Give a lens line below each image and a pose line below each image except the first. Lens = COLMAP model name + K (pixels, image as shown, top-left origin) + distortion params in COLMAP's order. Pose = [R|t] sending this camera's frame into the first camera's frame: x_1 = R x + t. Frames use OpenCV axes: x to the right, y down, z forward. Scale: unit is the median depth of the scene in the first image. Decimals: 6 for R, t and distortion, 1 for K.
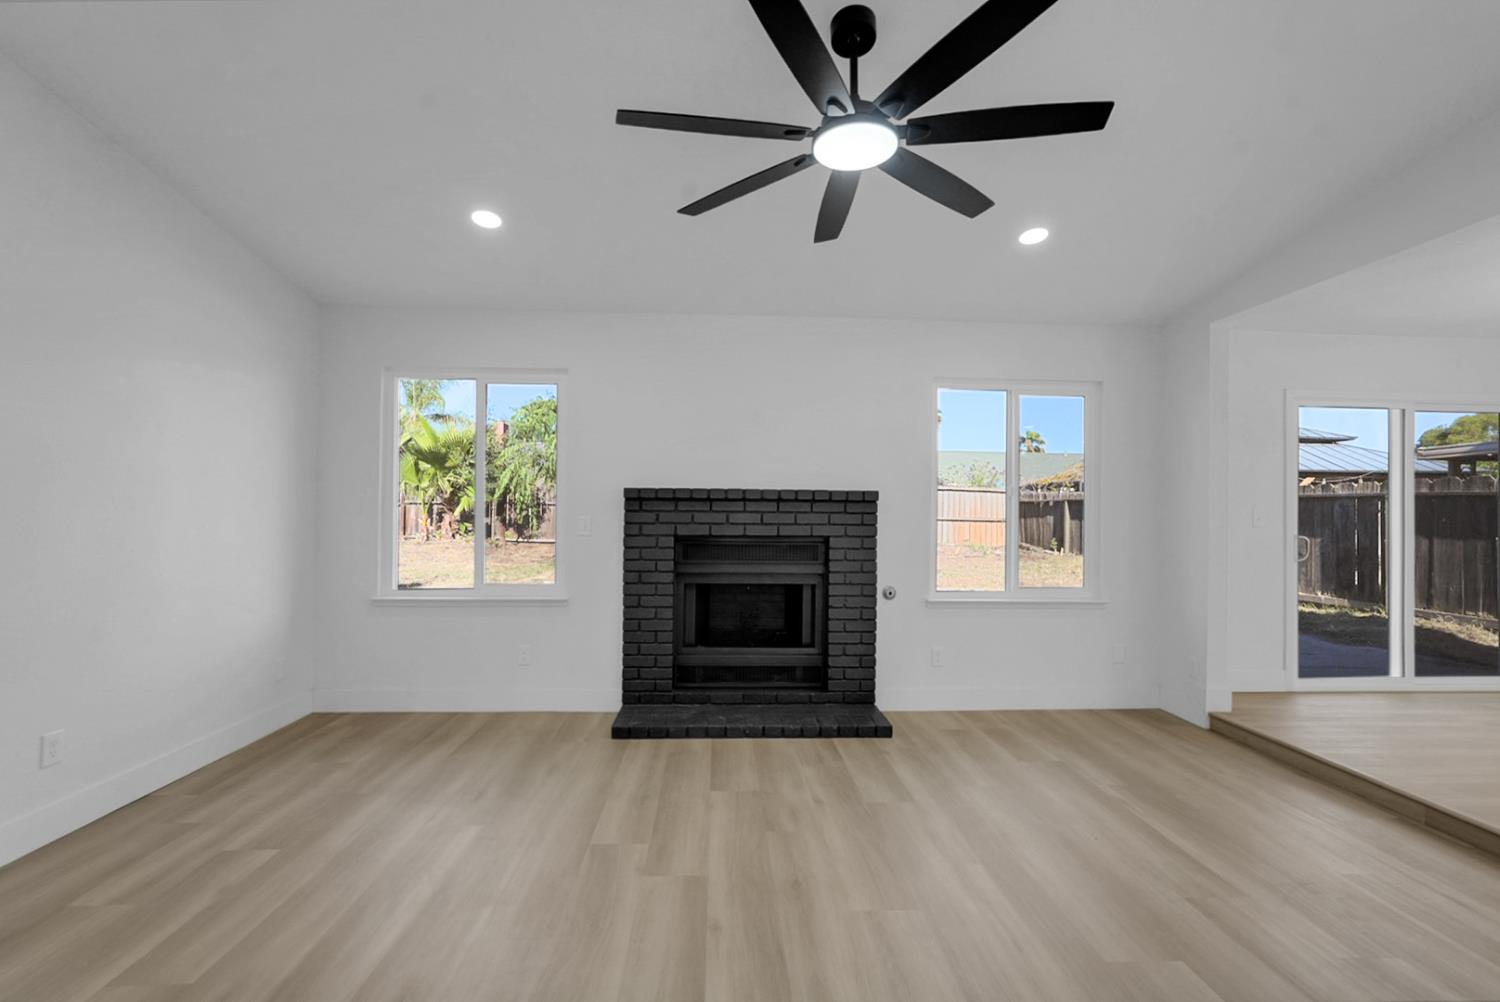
lens RADIAL K [[666.8, 0, 750.0], [0, 666.8, 501.0], [0, 0, 1]] dist [-0.000239, -0.000012]
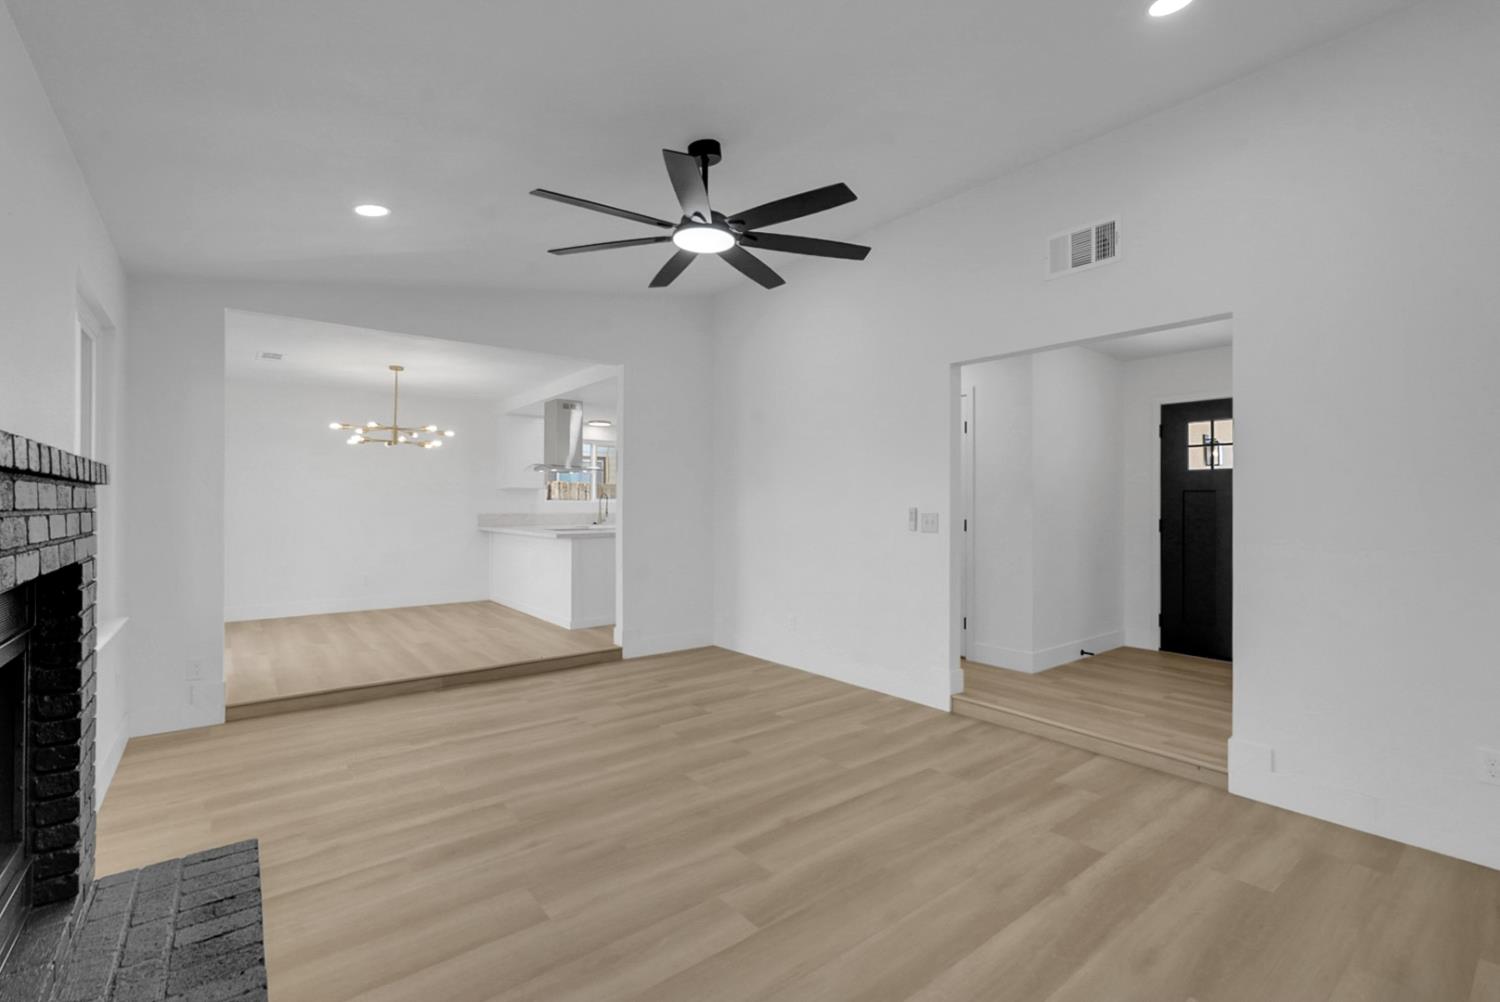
lens RADIAL K [[666.8, 0, 750.0], [0, 666.8, 501.0], [0, 0, 1]] dist [-0.000239, -0.000012]
pose [[-0.575077, -0.009666, 0.818042, -0.910001], [-0.019670, 0.999804, -0.002014, 0.004846], [-0.817863, -0.017250, -0.575155, 1.529046]]
